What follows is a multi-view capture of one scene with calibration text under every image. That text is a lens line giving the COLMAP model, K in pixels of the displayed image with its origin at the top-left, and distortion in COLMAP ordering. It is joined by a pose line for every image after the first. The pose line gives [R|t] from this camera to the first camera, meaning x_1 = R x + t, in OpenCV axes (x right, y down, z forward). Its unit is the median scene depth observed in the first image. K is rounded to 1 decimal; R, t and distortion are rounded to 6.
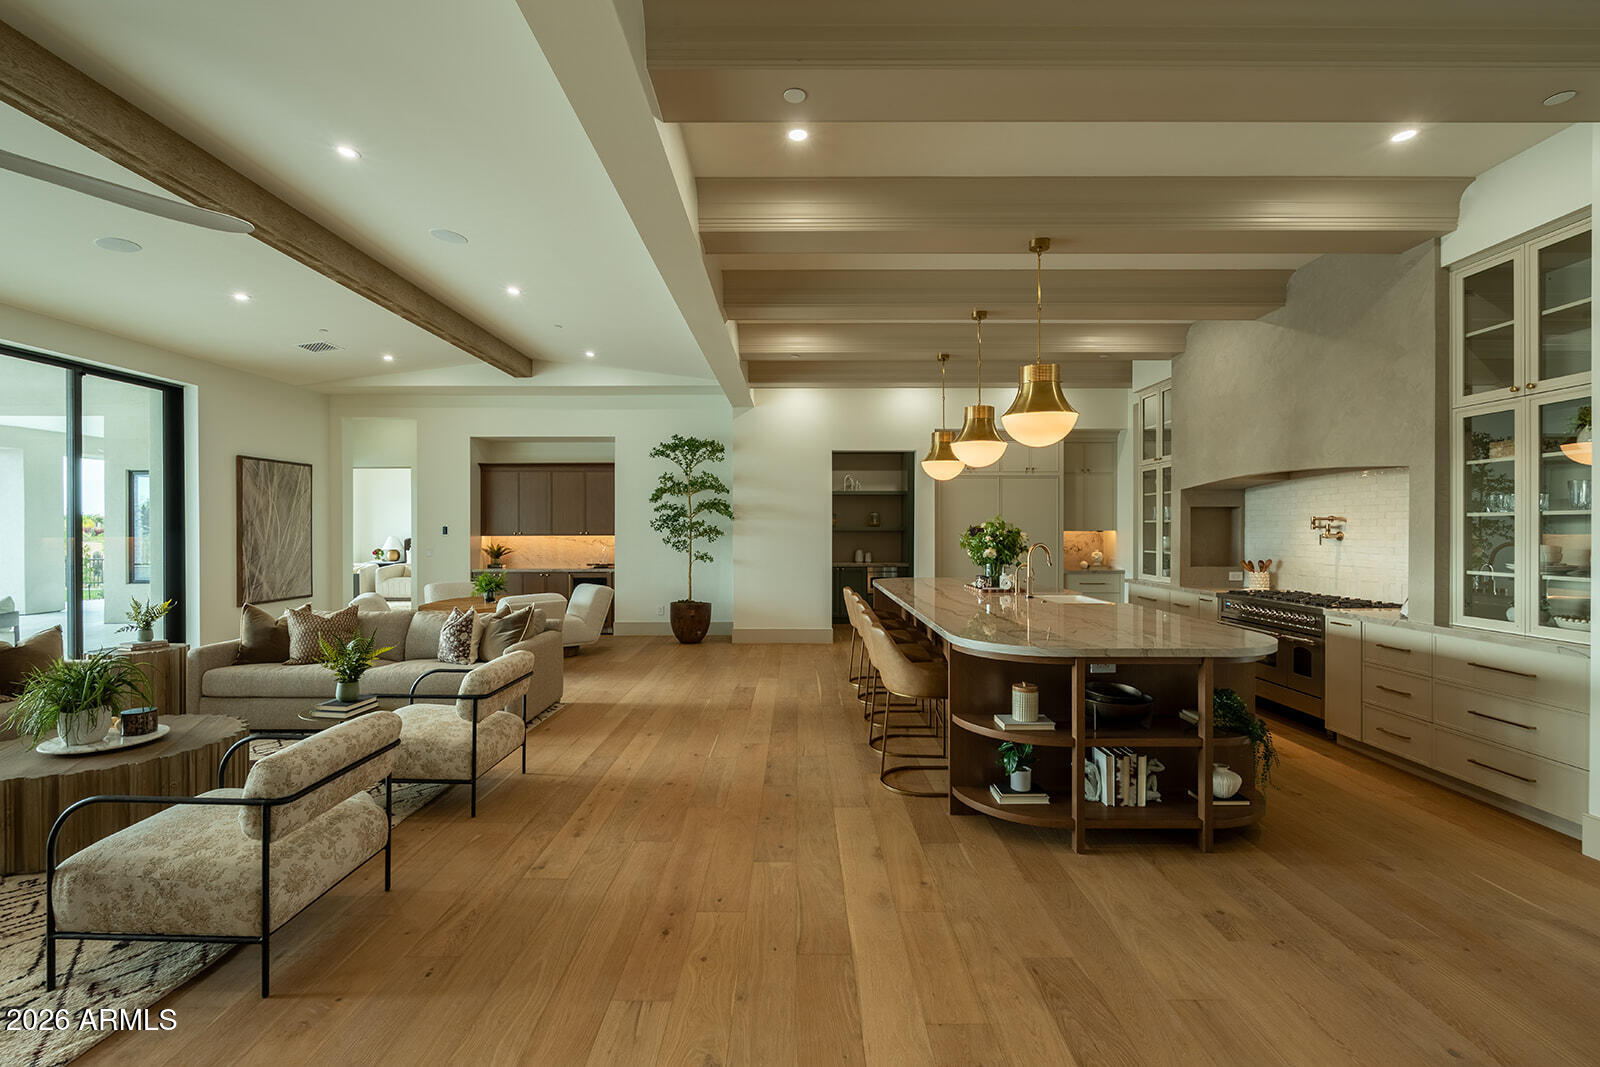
lens RADIAL K [[733.3, 0, 796.1], [0, 733.3, 531.1], [0, 0, 1]] dist [-0.000811, -0.001671]
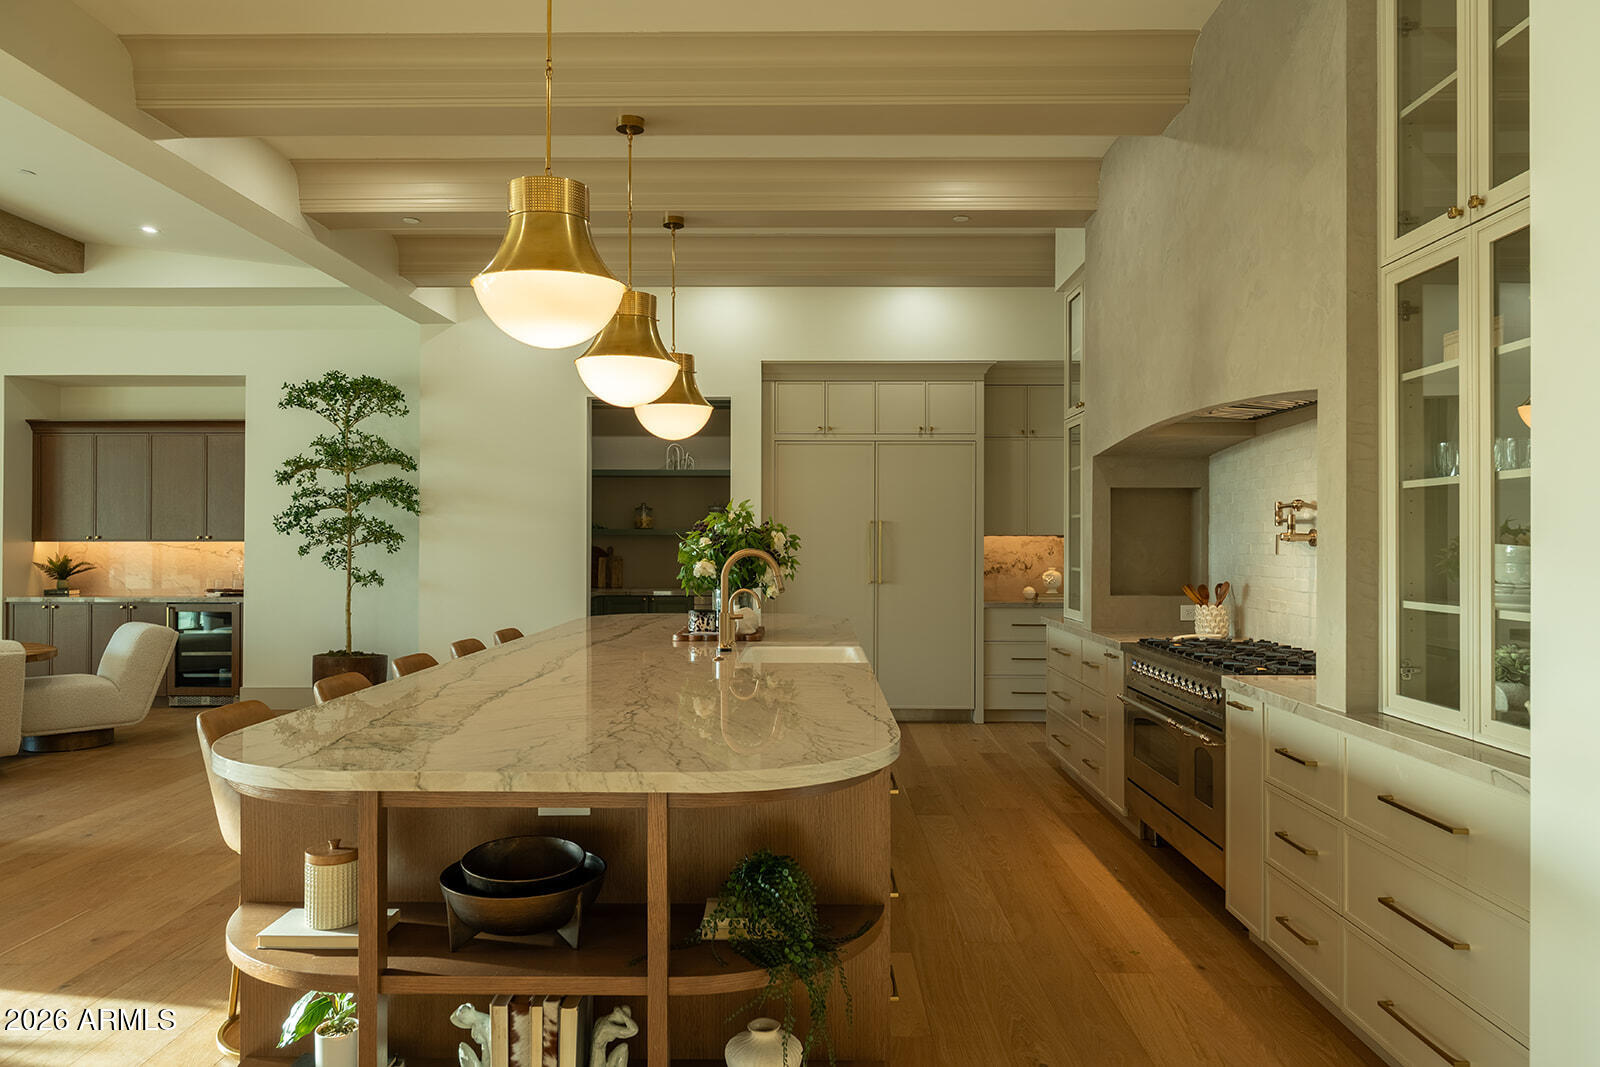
lens RADIAL K [[1104.9, 0, 800.7], [0, 1104.9, 535.5], [0, 0, 1]] dist [-0.006759, 0.001010]
pose [[0.999942, 0.002483, -0.010525, 0.242457], [-0.002563, 0.999968, -0.007589, 0.007998], [0.010506, 0.007615, 0.999916, 0.124501]]
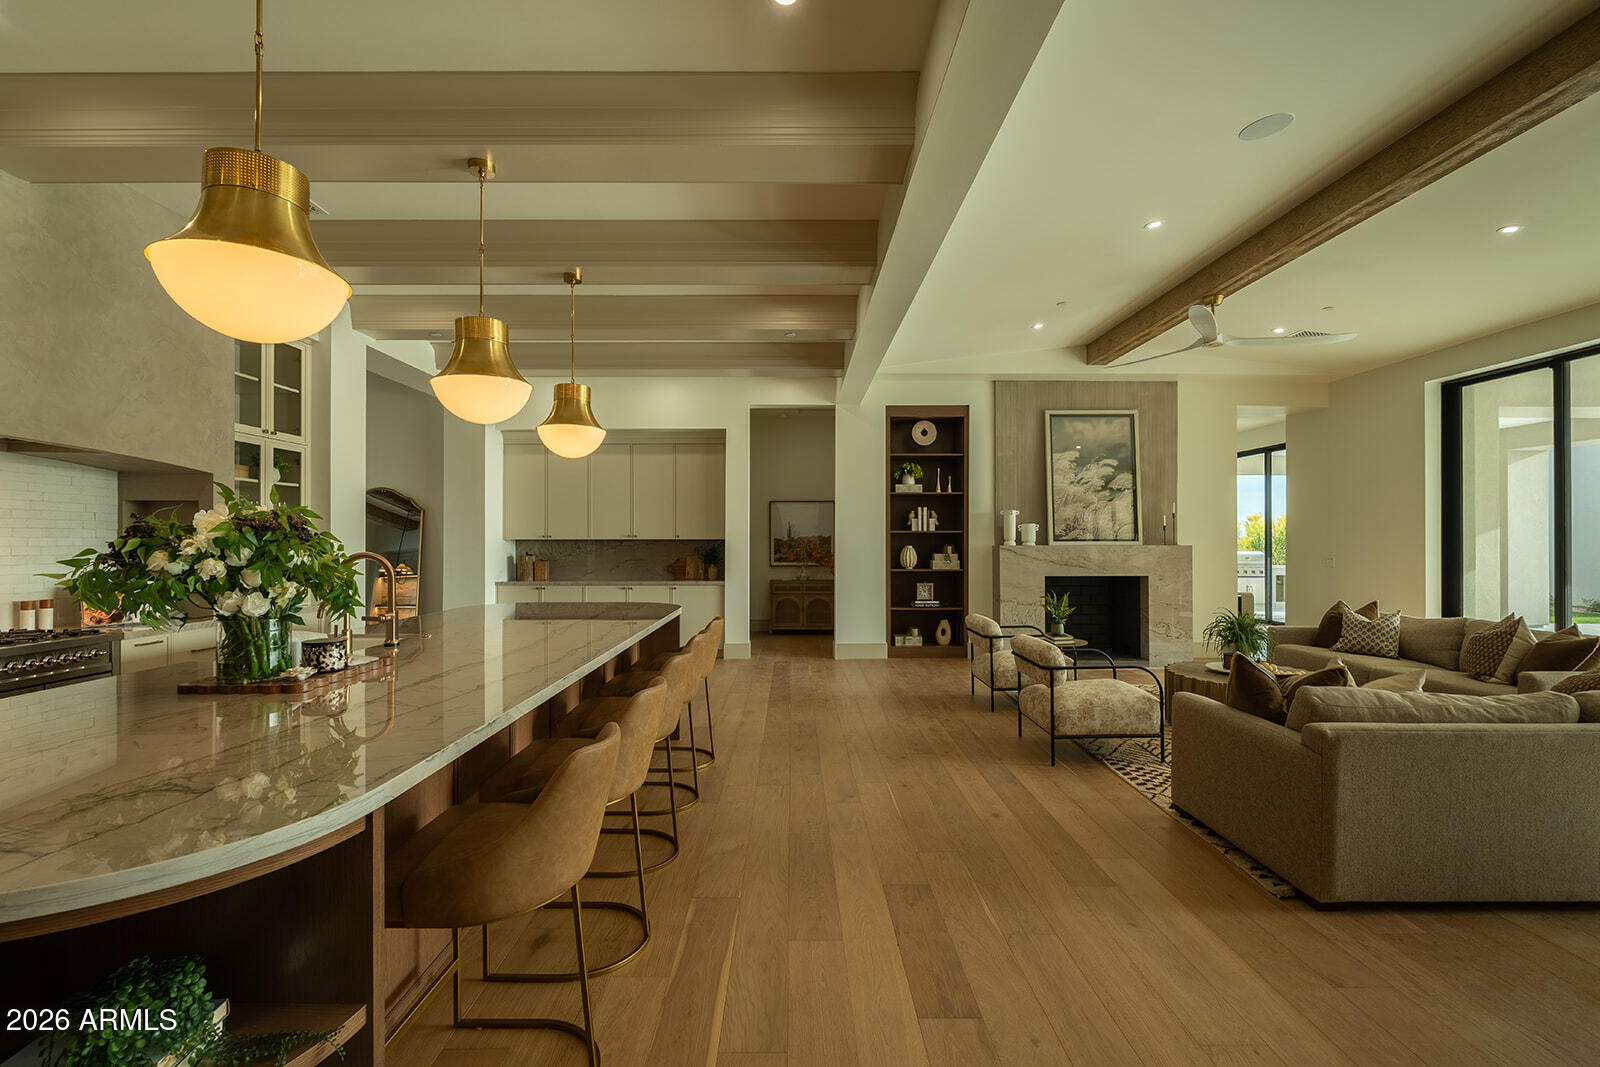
lens RADIAL K [[733.3, 0, 793.2], [0, 733.3, 542.2], [0, 0, 1]] dist [-0.000811, -0.001671]
pose [[-0.999991, -0.000153, -0.004252, 0.001203], [-0.000169, 0.999993, 0.003817, 0.003485], [0.004252, 0.003818, -0.999984, 1.015592]]
